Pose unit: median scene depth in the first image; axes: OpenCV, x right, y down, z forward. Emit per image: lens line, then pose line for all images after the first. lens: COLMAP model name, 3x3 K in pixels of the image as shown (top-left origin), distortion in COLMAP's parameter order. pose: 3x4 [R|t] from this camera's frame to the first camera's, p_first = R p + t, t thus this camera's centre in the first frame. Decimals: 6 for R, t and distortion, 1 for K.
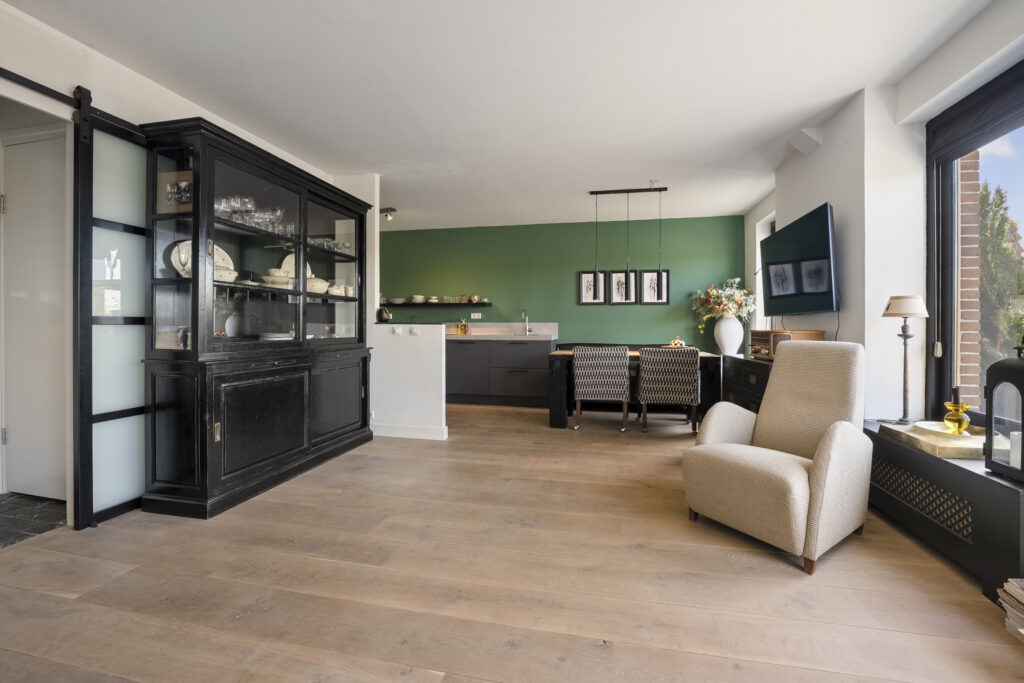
lens RADIAL K [[421.1, 0, 520.5], [0, 421.1, 327.7], [0, 0, 1]] dist [-0.006226, -0.001076]
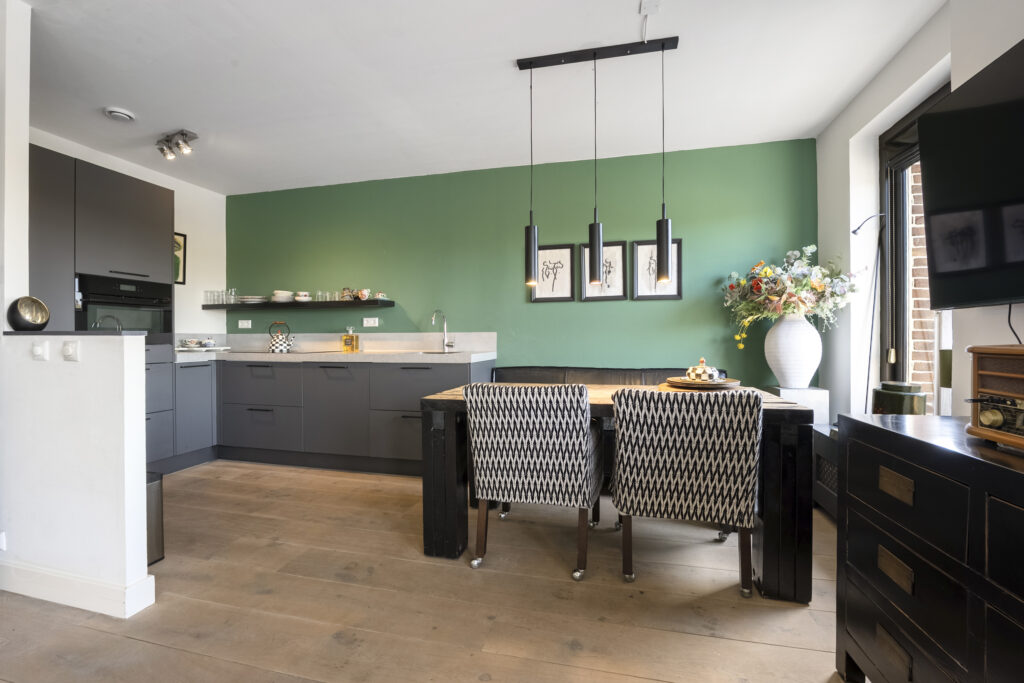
lens RADIAL K [[421.1, 0, 514.6], [0, 421.1, 339.0], [0, 0, 1]] dist [-0.006226, -0.001076]
pose [[0.999369, -0.006281, -0.034968, 0.147708], [0.006246, 0.999980, -0.001107, -0.000879], [0.034974, 0.000888, 0.999388, 0.426644]]
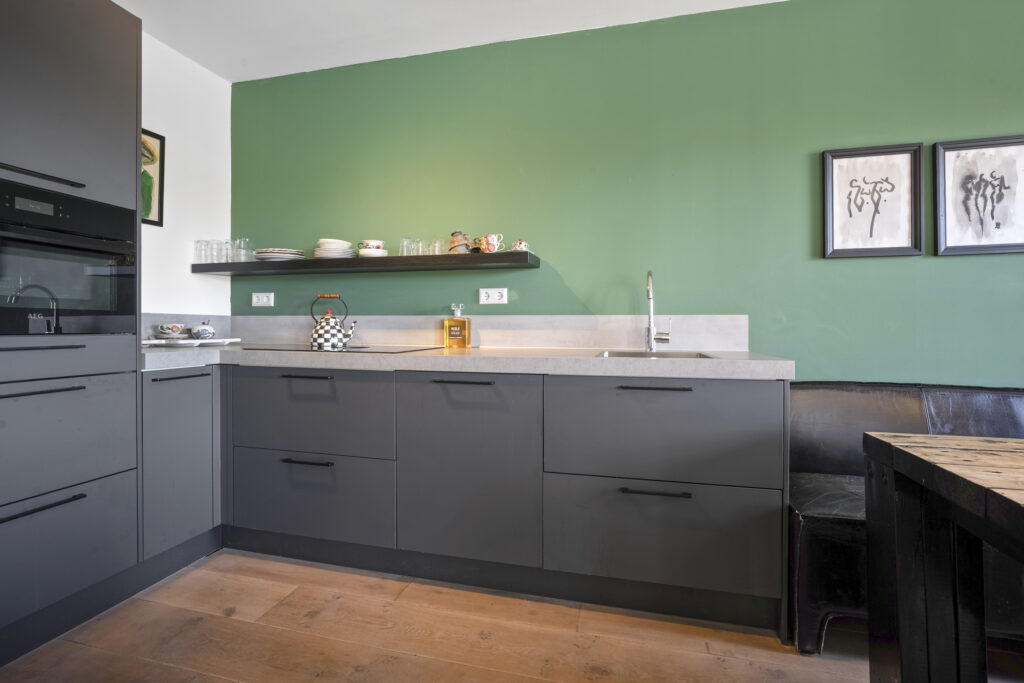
lens RADIAL K [[466.0, 0, 516.2], [0, 466.0, 331.1], [0, 0, 1]] dist [-0.005348, 0.000086]
pose [[0.999056, 0.001752, -0.043407, -0.079091], [-0.001602, 0.999993, 0.003484, -0.000106], [0.043413, -0.003412, 0.999051, 0.691247]]
